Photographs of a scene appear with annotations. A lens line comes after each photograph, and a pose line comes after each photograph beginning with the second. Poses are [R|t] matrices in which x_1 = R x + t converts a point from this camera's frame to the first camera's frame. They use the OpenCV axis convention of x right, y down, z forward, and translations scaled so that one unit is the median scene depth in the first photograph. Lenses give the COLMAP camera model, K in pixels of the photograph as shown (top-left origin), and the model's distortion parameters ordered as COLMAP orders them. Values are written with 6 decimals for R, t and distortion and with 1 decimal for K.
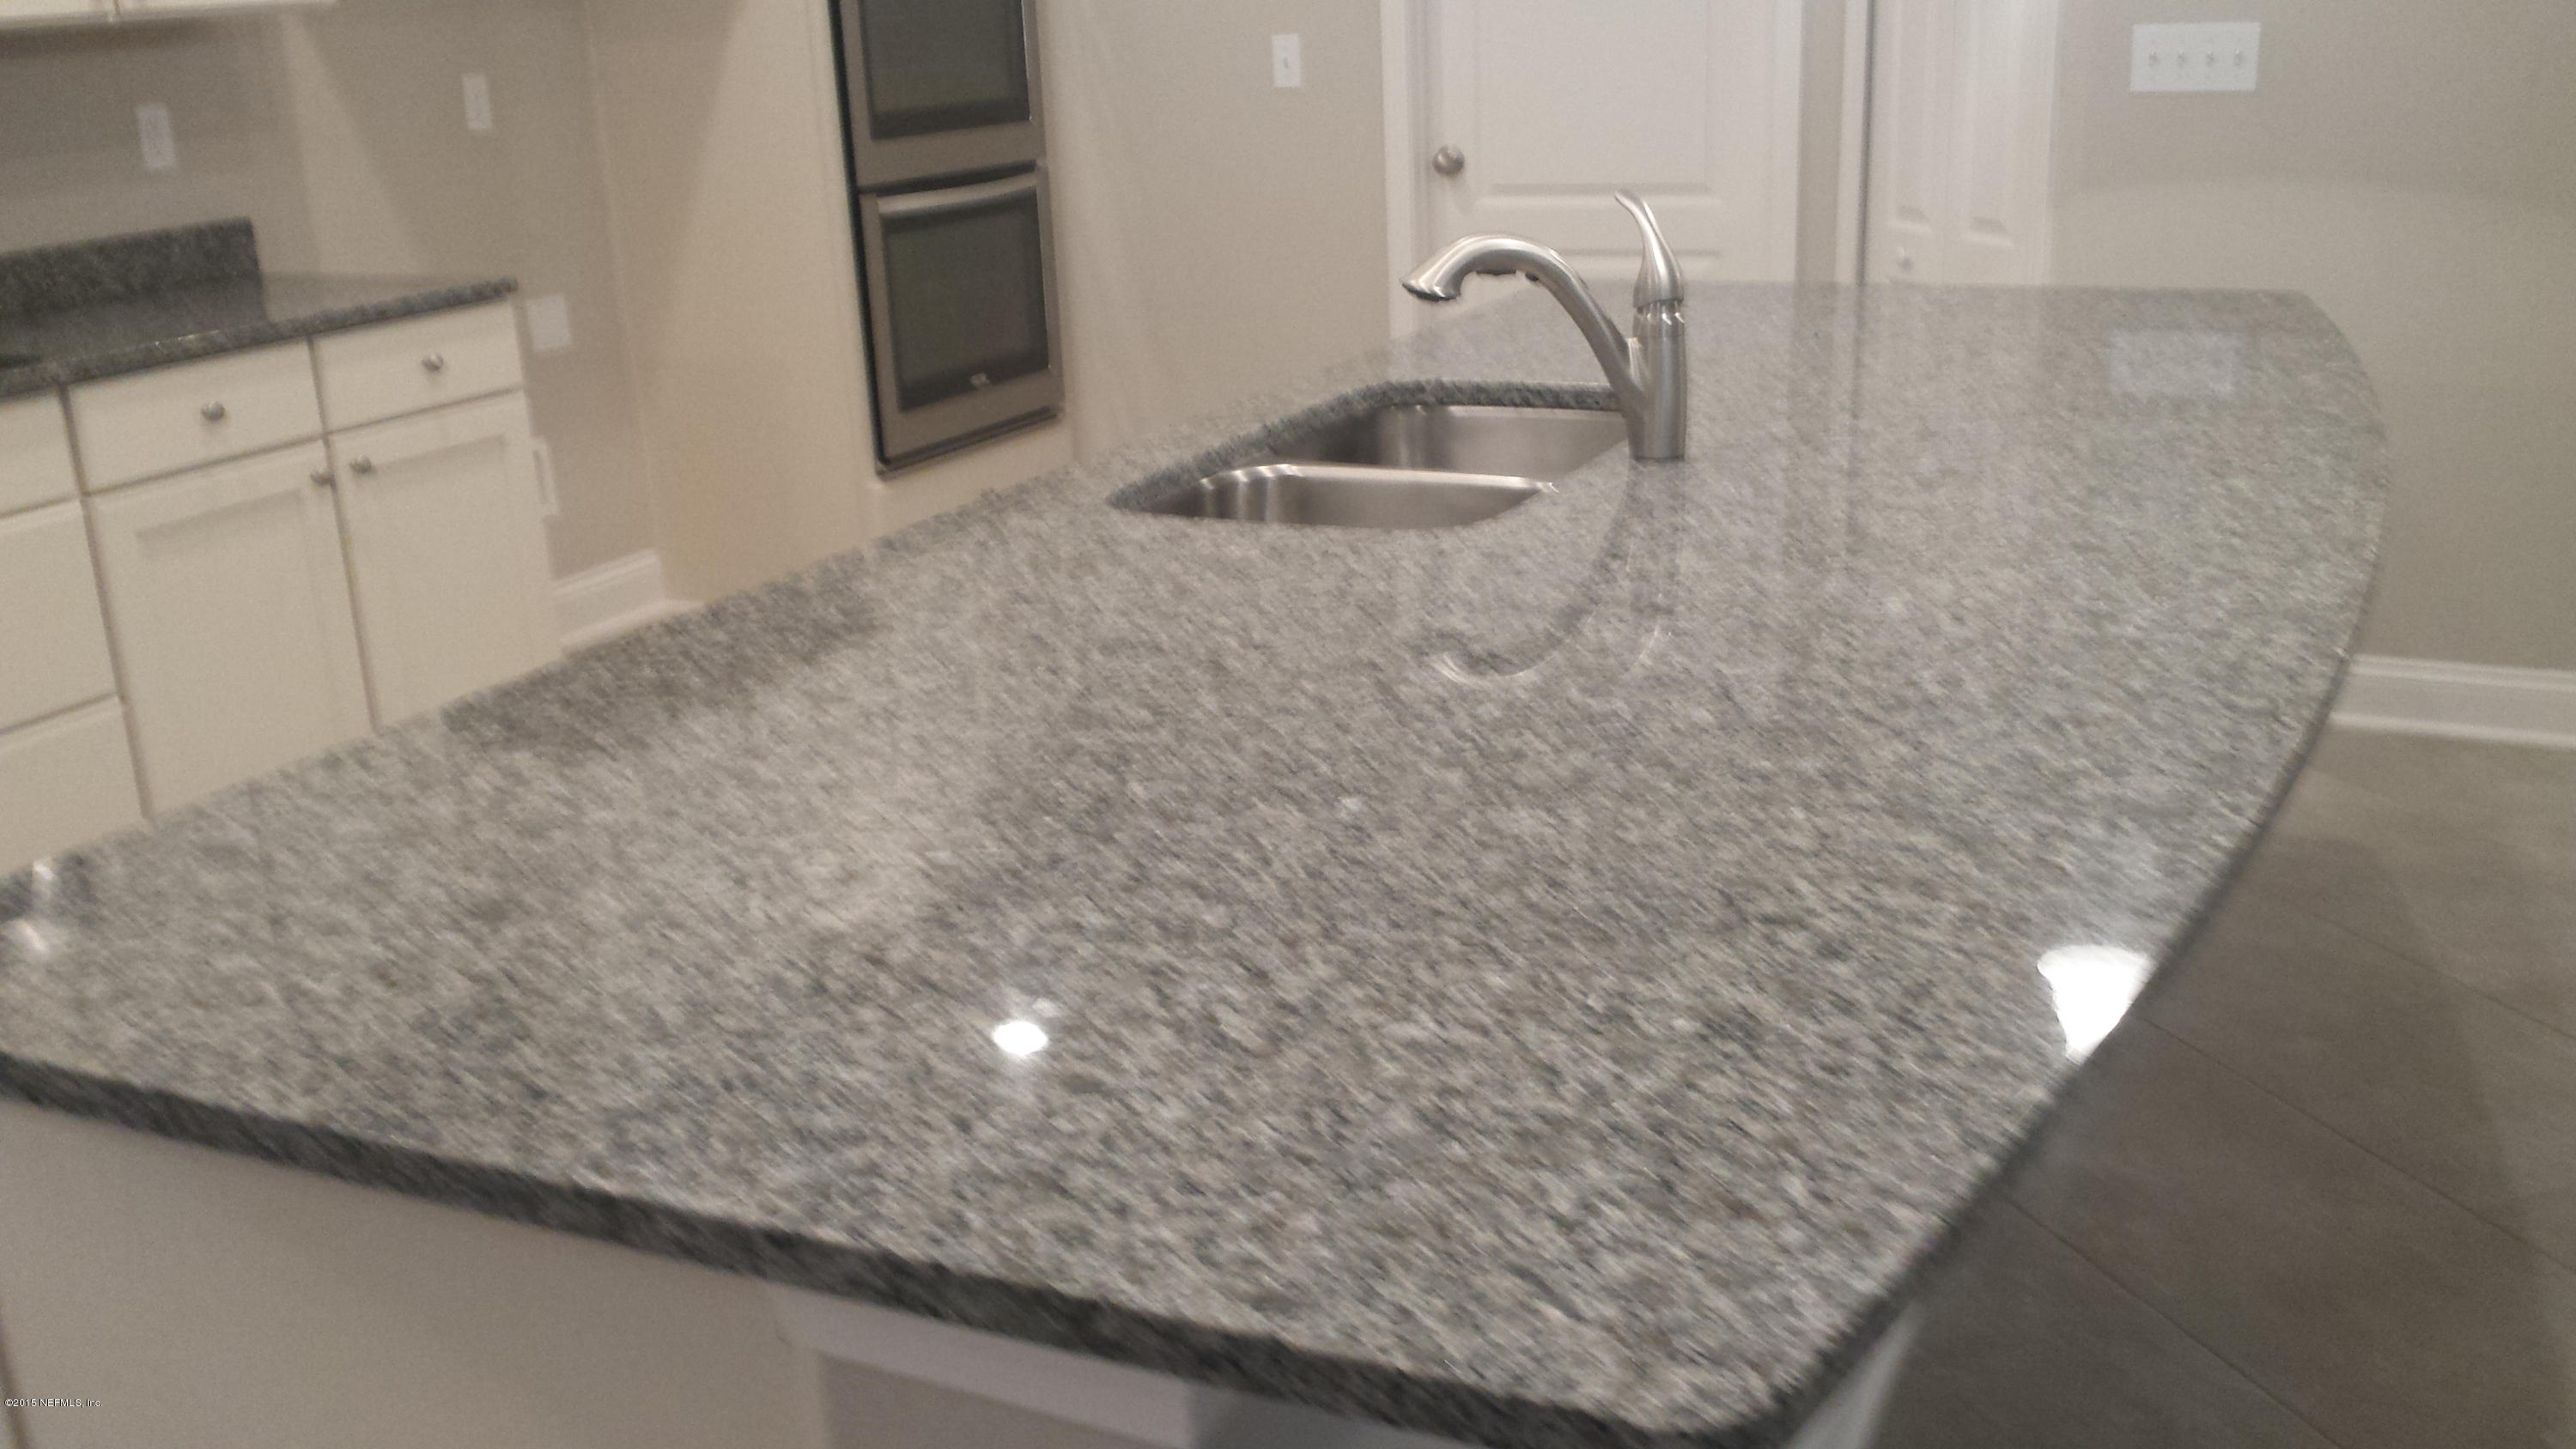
lens RADIAL K [[2416.6, 0, 1288.0], [0, 2416.6, 724.5], [0, 0, 1]] dist [0.136901, -0.369289]
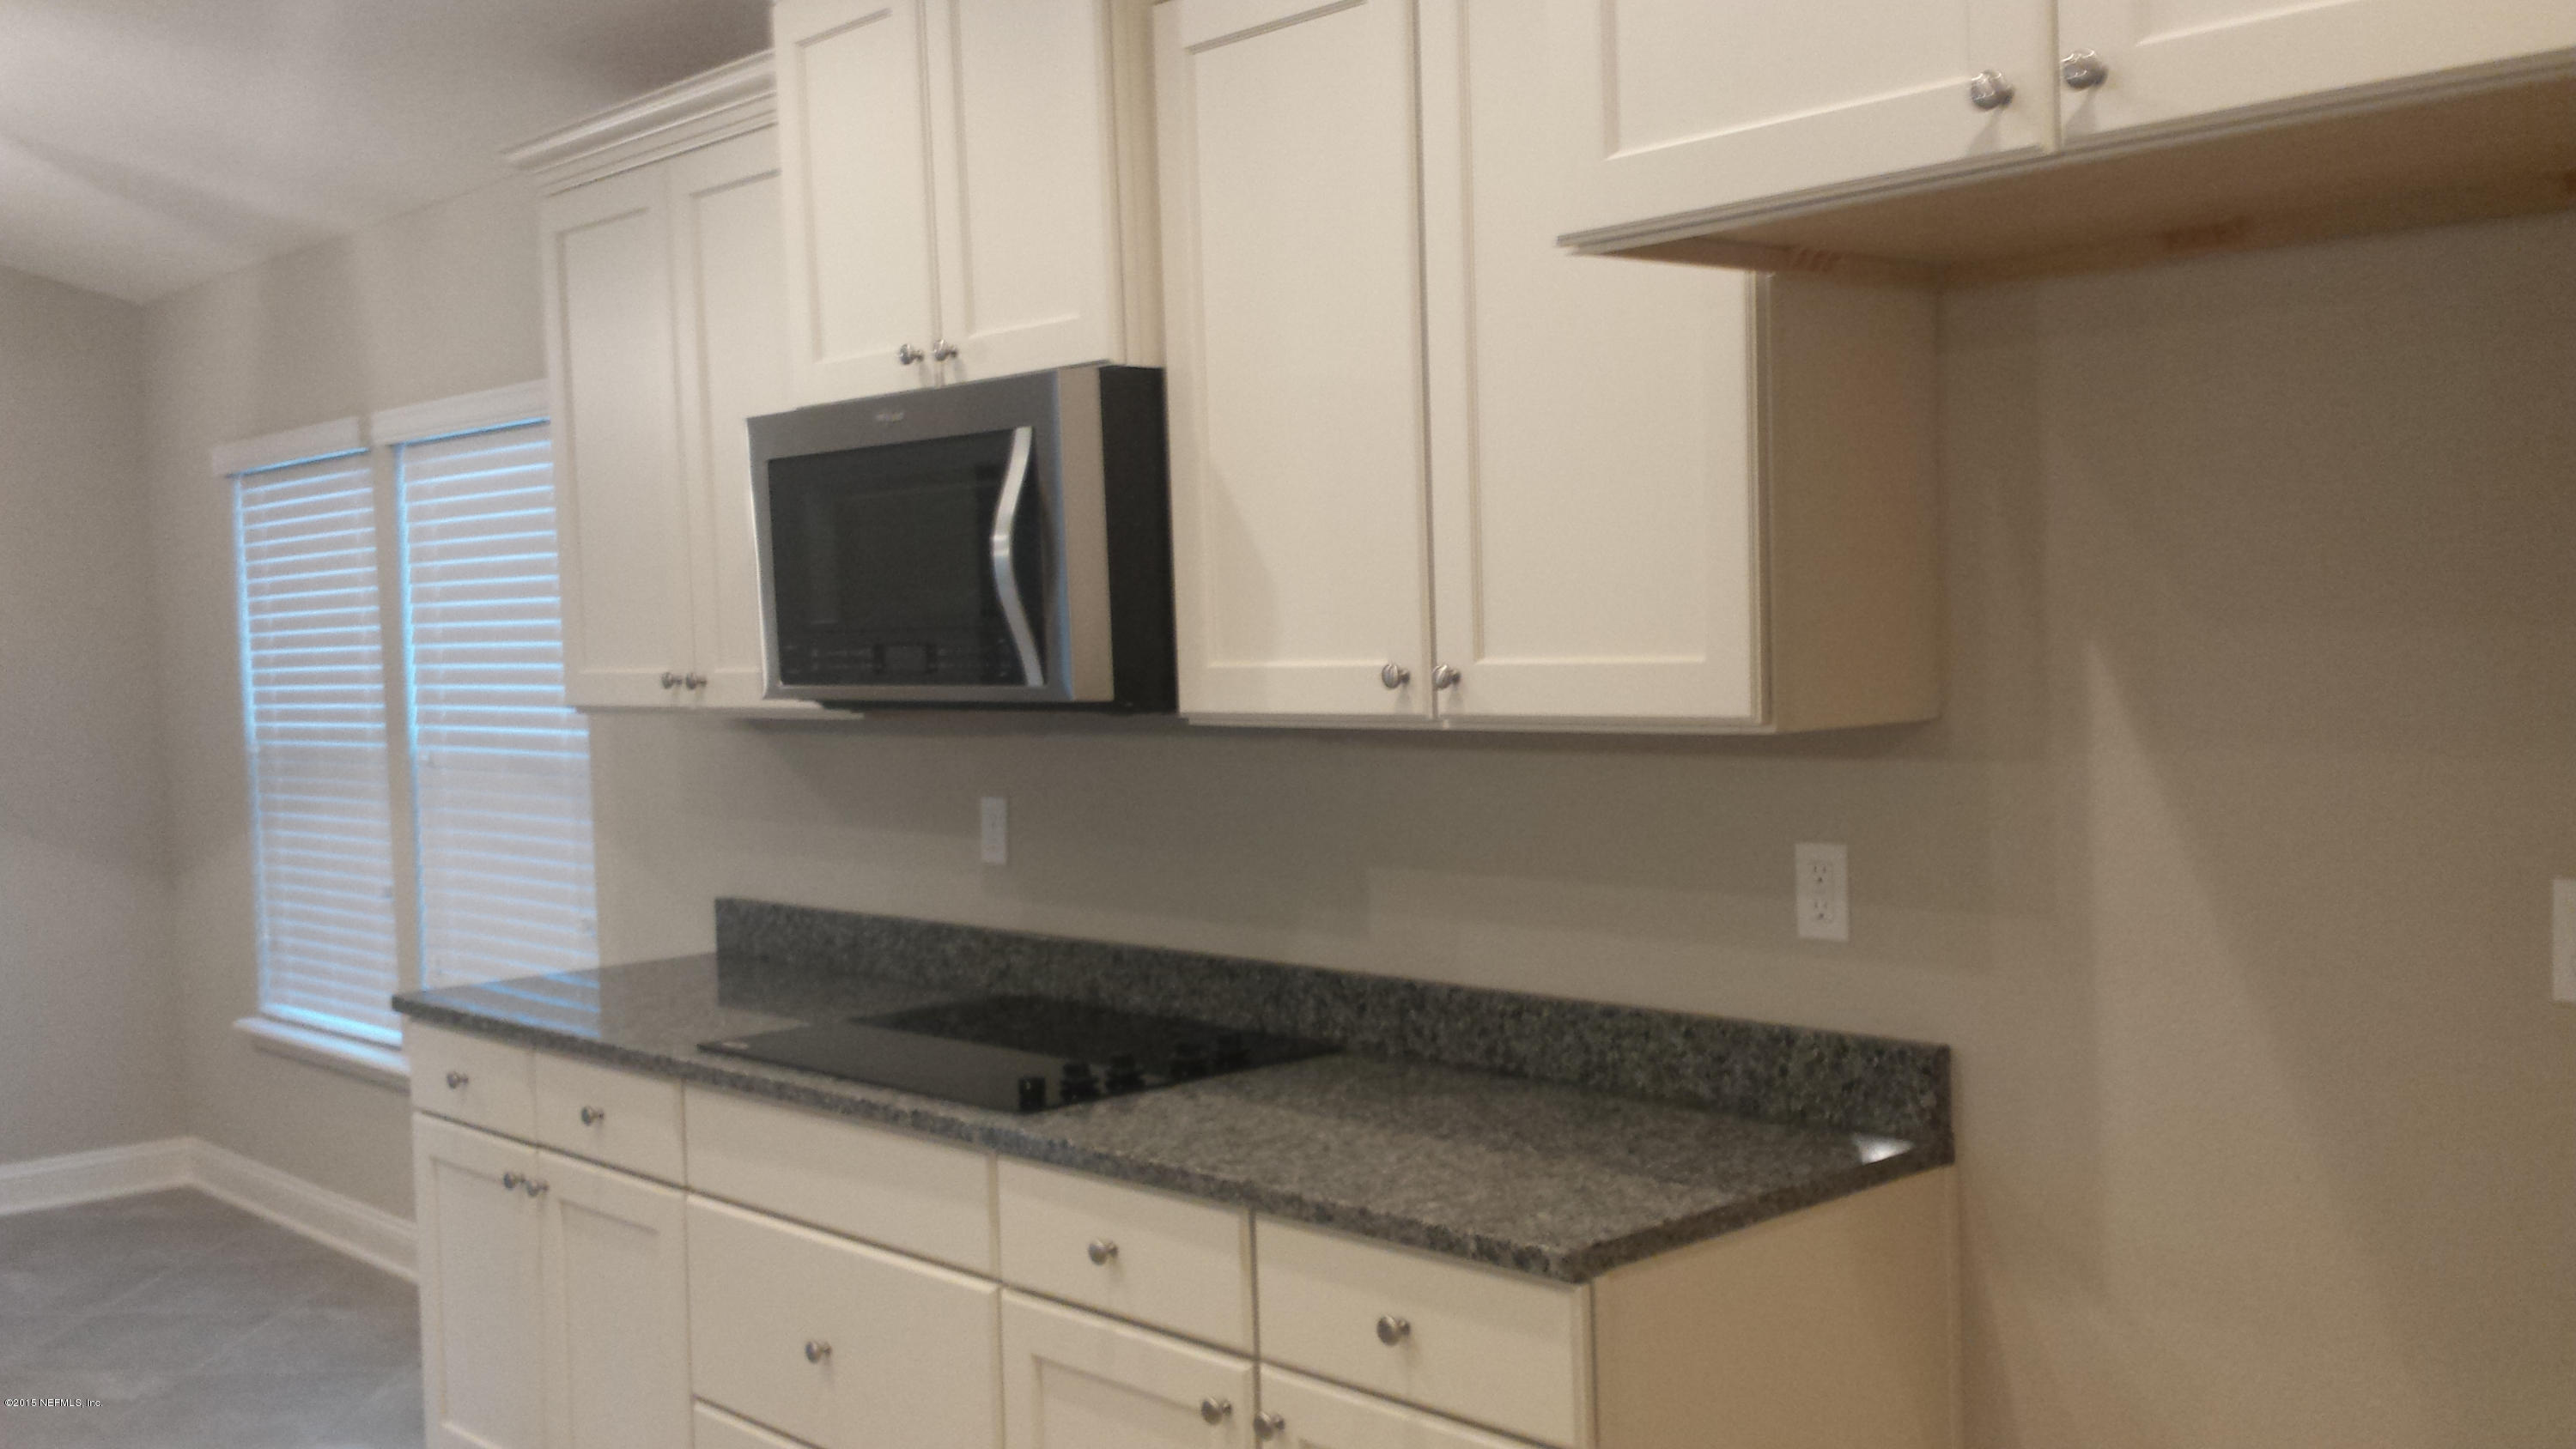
lens RADIAL K [[2417.3, 0, 1288.0], [0, 2417.3, 724.5], [0, 0, 1]] dist [0.159207, -0.357094]
pose [[-0.363134, 0.095148, -0.926866, 0.192989], [-0.230114, 0.954798, 0.188171, -0.389343], [0.902874, 0.281616, -0.324825, 1.120302]]
